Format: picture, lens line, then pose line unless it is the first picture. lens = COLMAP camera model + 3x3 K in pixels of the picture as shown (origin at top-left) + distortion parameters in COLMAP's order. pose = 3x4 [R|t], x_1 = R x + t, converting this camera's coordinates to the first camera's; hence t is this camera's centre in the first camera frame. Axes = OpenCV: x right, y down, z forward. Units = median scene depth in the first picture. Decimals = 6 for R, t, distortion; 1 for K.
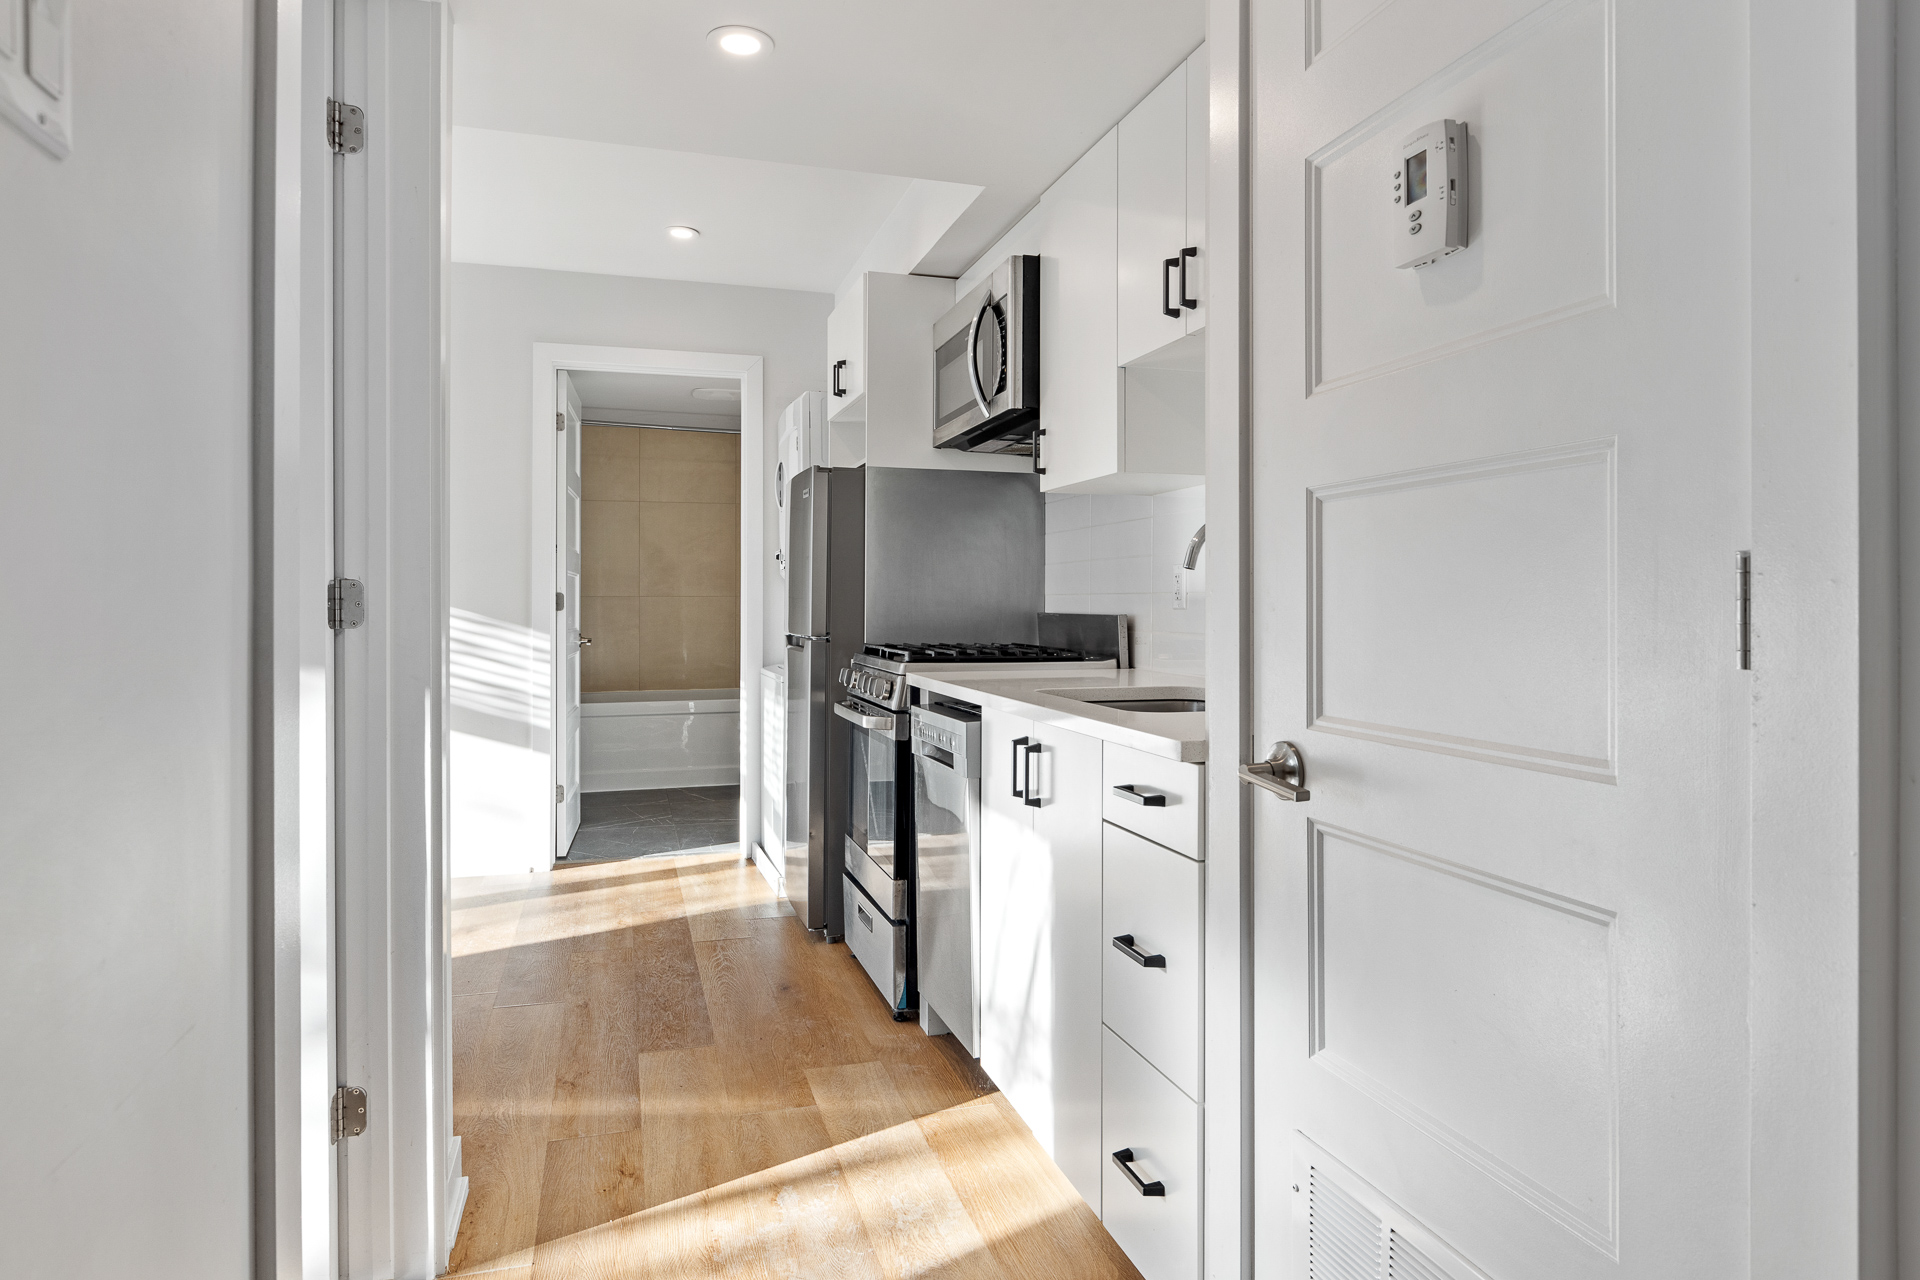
lens RADIAL K [[1130.5, 0, 960.8], [0, 1130.5, 599.1], [0, 0, 1]] dist [0.001348, 0.000065]
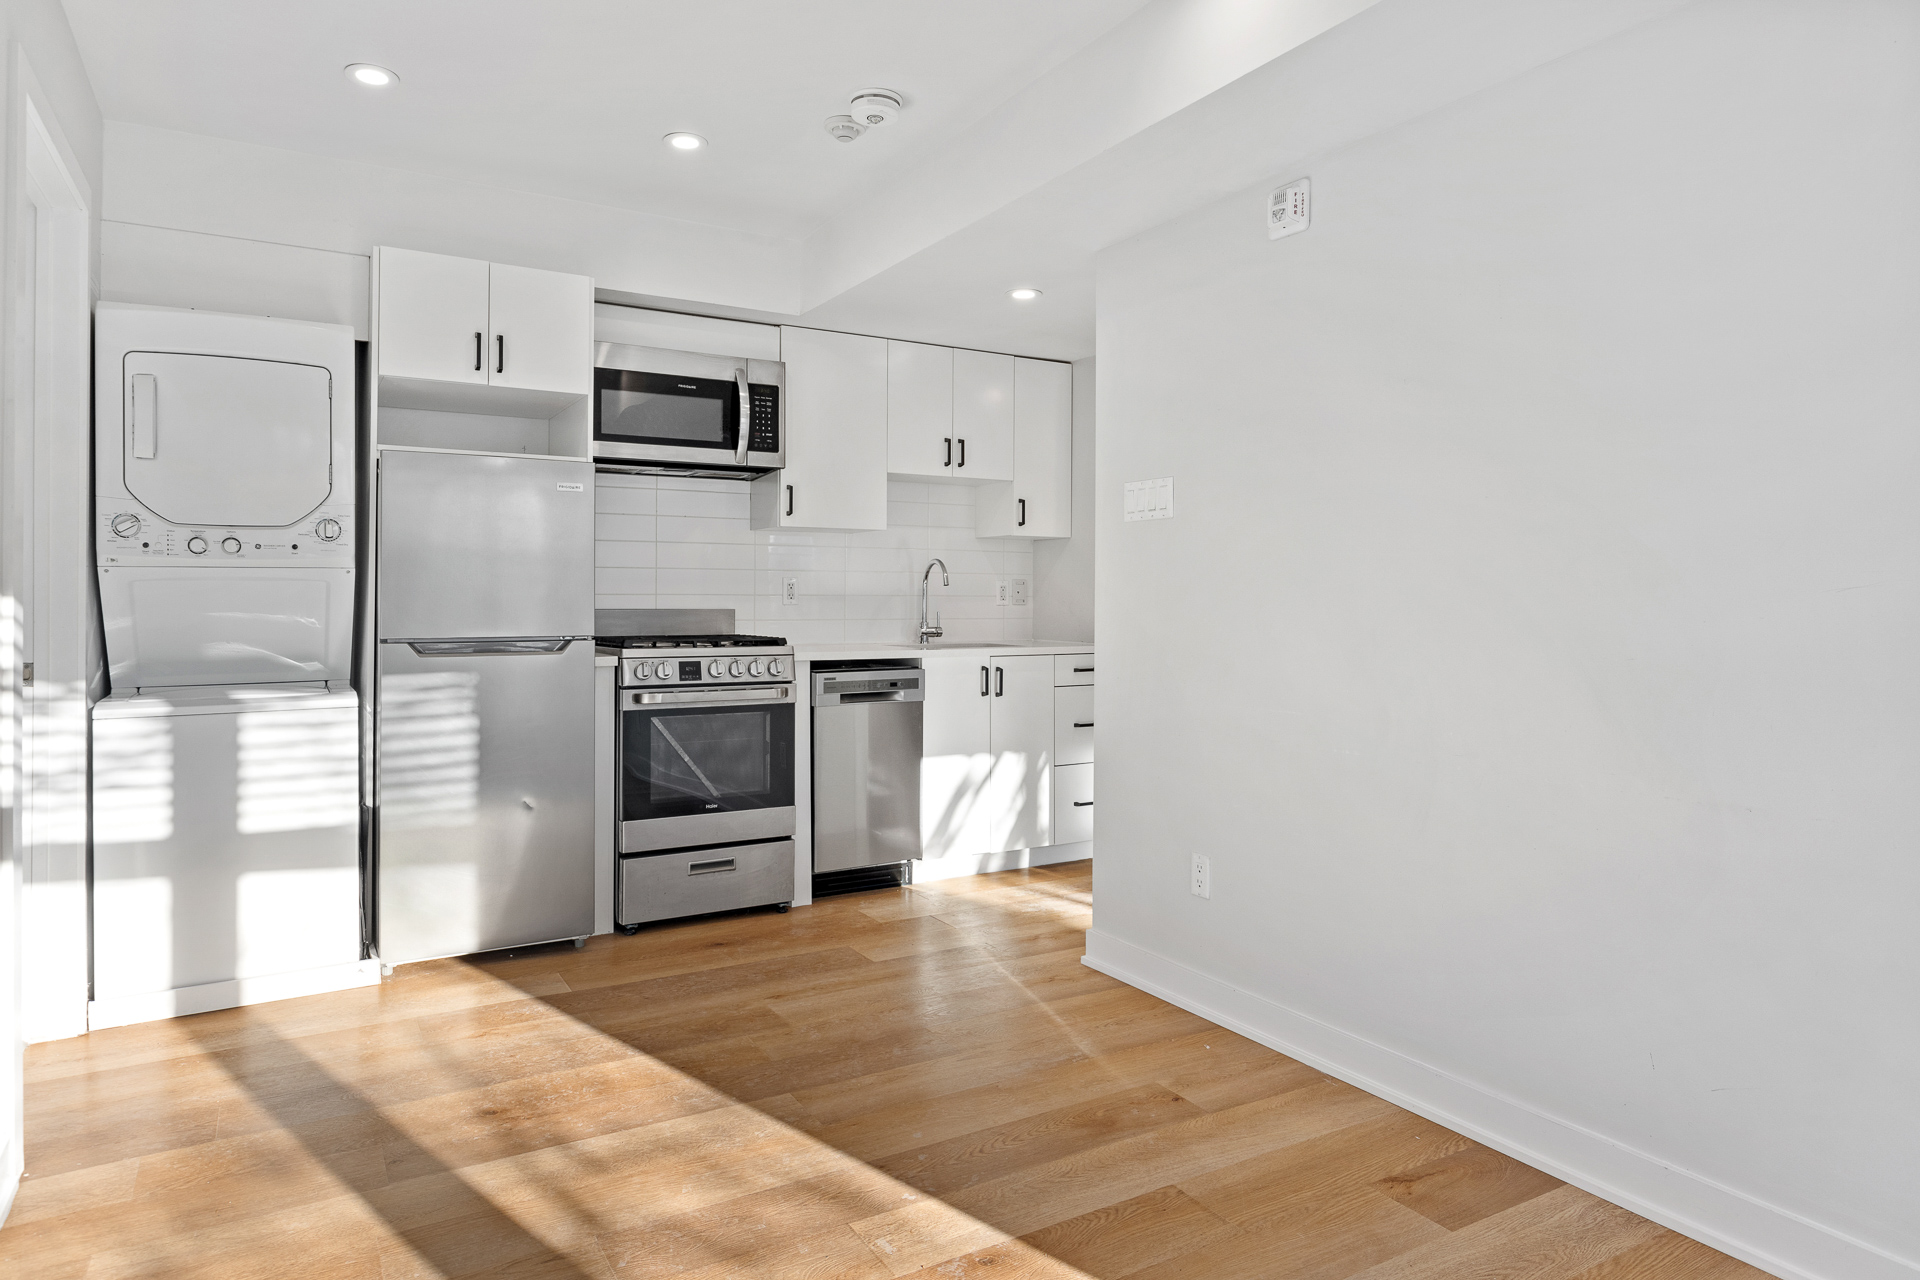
lens RADIAL K [[1130.5, 0, 960.8], [0, 1130.5, 599.1], [0, 0, 1]] dist [0.001348, 0.000065]
pose [[-0.248190, -0.002581, 0.968708, -1.169744], [-0.005600, 0.999984, 0.001230, -0.002119], [-0.968695, -0.005120, -0.248200, 0.938183]]
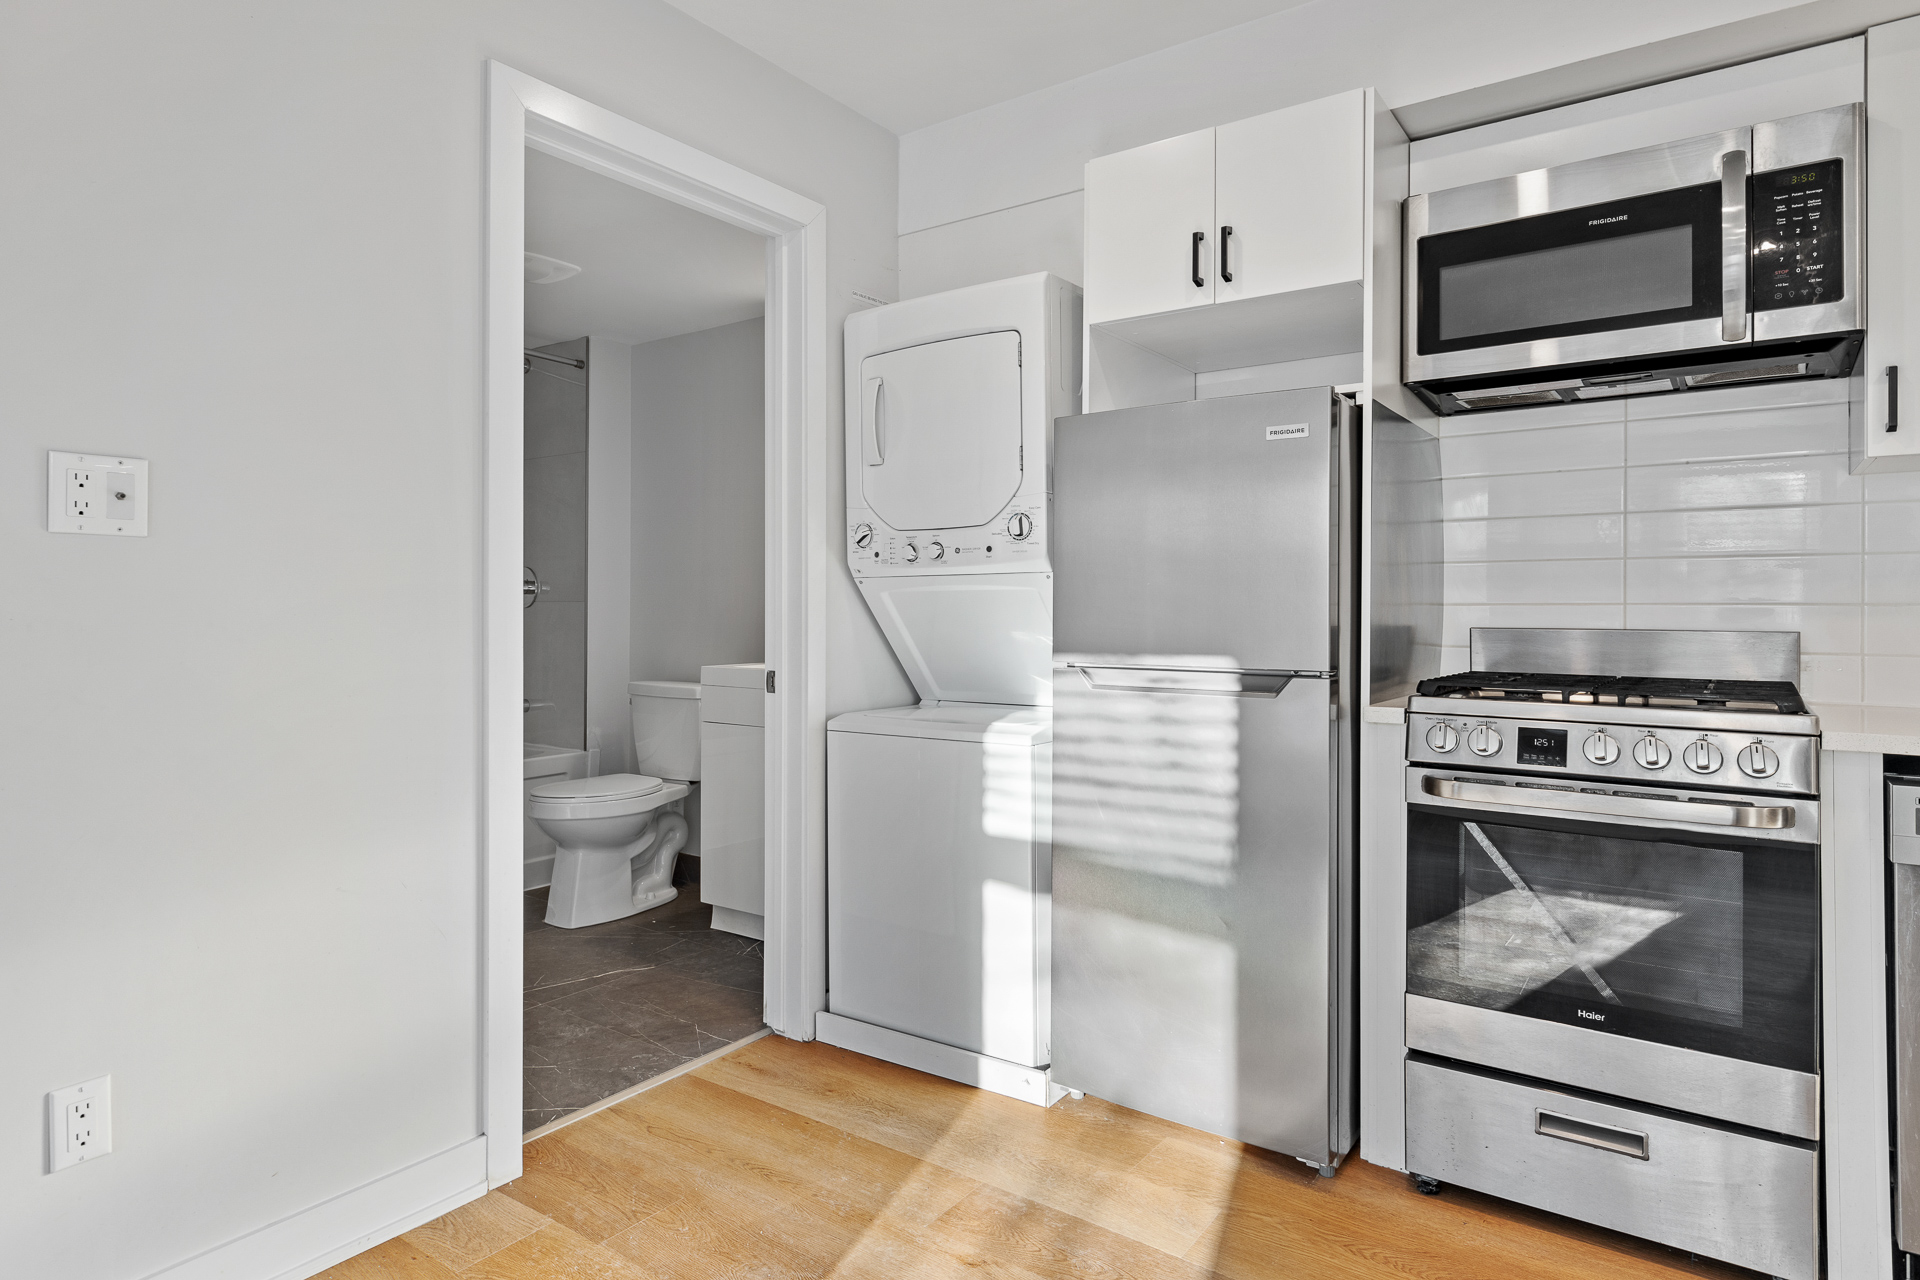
lens RADIAL K [[1082.6, 0, 935.6], [0, 1082.6, 604.0], [0, 0, 1]] dist [0.001189, 0.000722]
pose [[0.795095, 0.004791, 0.606465, -0.646410], [-0.004101, 0.999988, -0.002522, -0.000536], [-0.606471, -0.000482, 0.795106, 0.674593]]
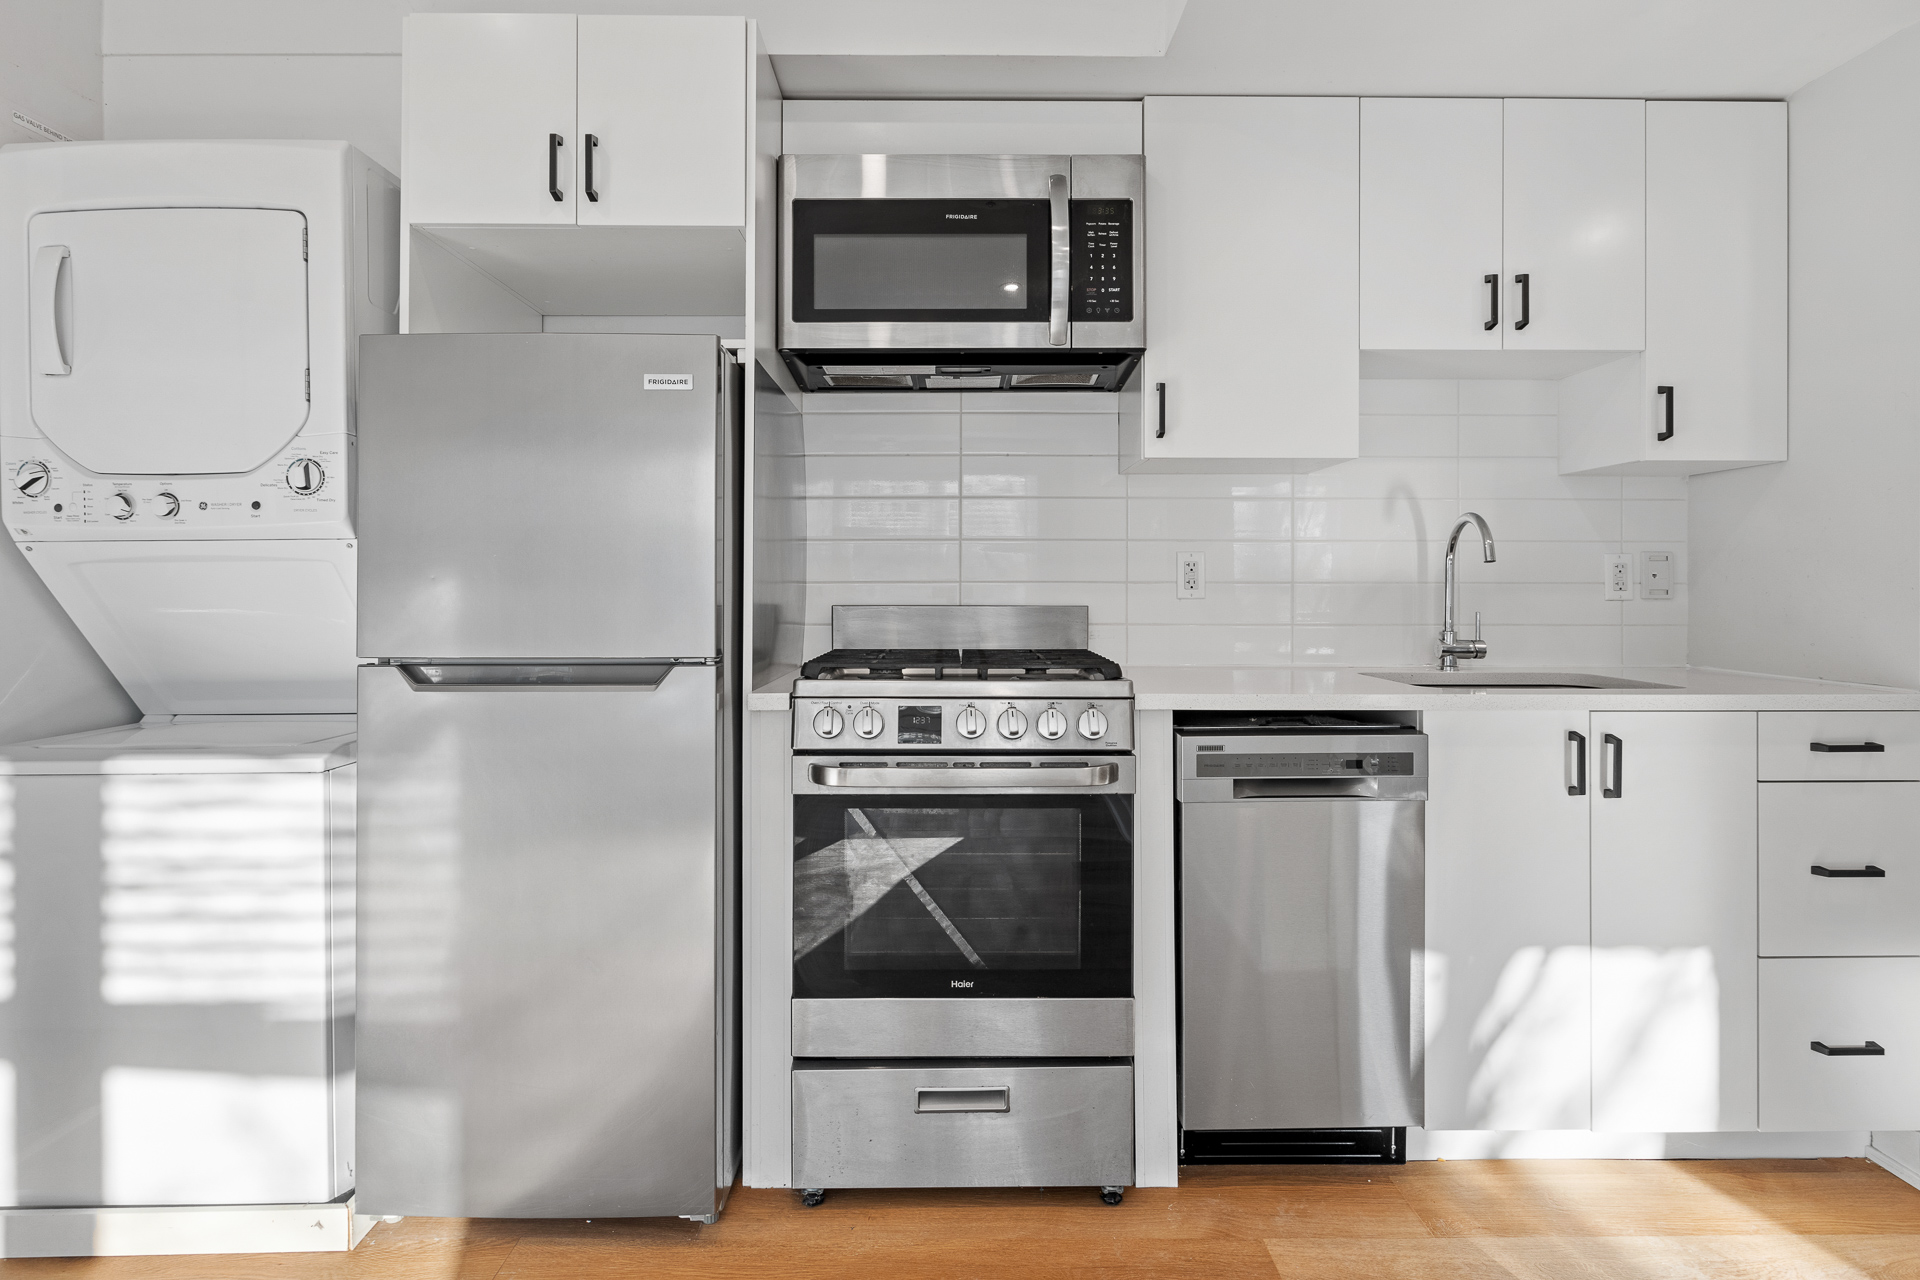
lens RADIAL K [[1034.6, 0, 950.2], [0, 1034.6, 586.0], [0, 0, 1]] dist [-0.003116, 0.000996]
pose [[0.281321, 0.000948, 0.959613, -0.567573], [-0.002713, 0.999996, -0.000192, -0.000899], [-0.959610, -0.002549, 0.281322, 0.761578]]
